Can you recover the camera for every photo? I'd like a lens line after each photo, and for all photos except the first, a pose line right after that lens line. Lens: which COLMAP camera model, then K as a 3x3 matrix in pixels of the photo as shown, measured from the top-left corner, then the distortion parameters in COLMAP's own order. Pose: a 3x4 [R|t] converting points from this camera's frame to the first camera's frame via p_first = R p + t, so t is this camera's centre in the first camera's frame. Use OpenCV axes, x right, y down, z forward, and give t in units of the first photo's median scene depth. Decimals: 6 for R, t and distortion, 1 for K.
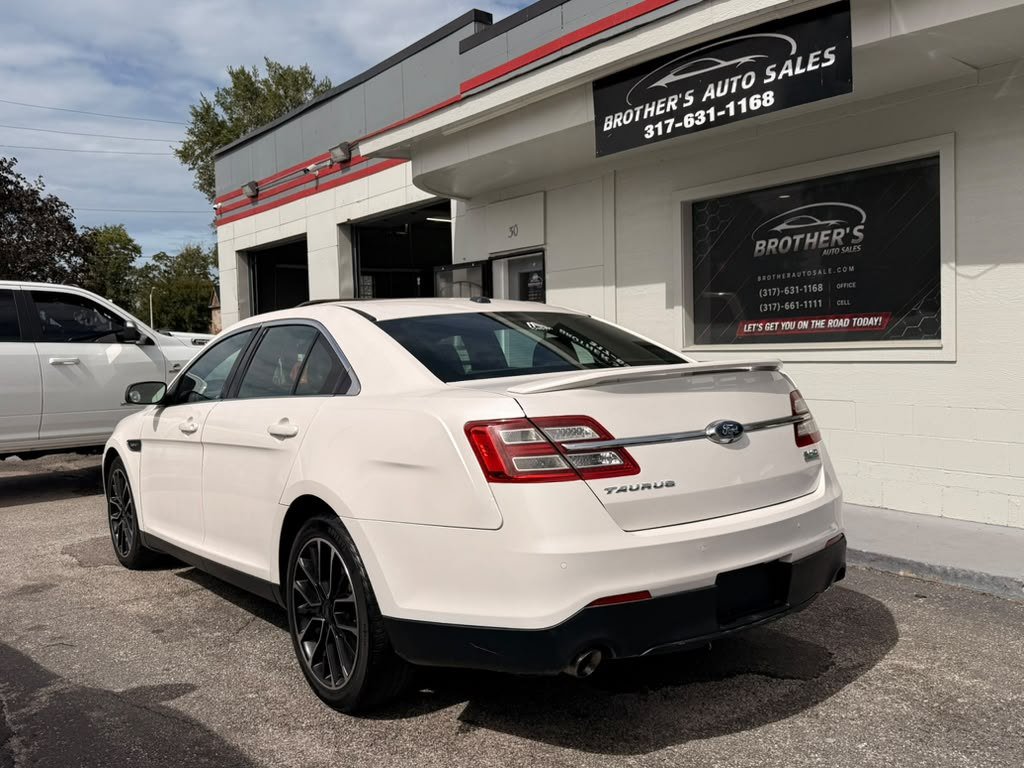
lens RADIAL K [[897.4, 0, 505.4], [0, 897.4, 382.6], [0, 0, 1]] dist [0.113905, -0.220197]
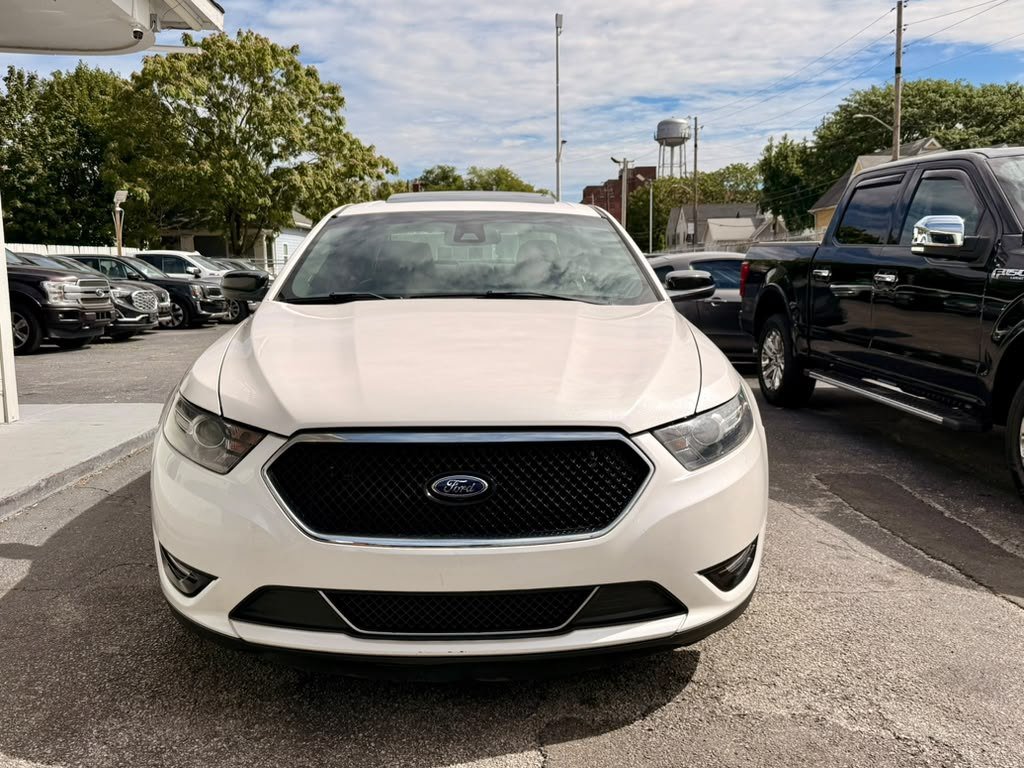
lens RADIAL K [[897.4, 0, 515.0], [0, 897.4, 375.5], [0, 0, 1]] dist [0.113905, -0.220197]
pose [[-0.822715, -0.033337, 0.567475, -0.492989], [0.056432, 0.988558, 0.139889, -0.020753], [-0.565645, 0.147112, -0.811421, 1.272387]]
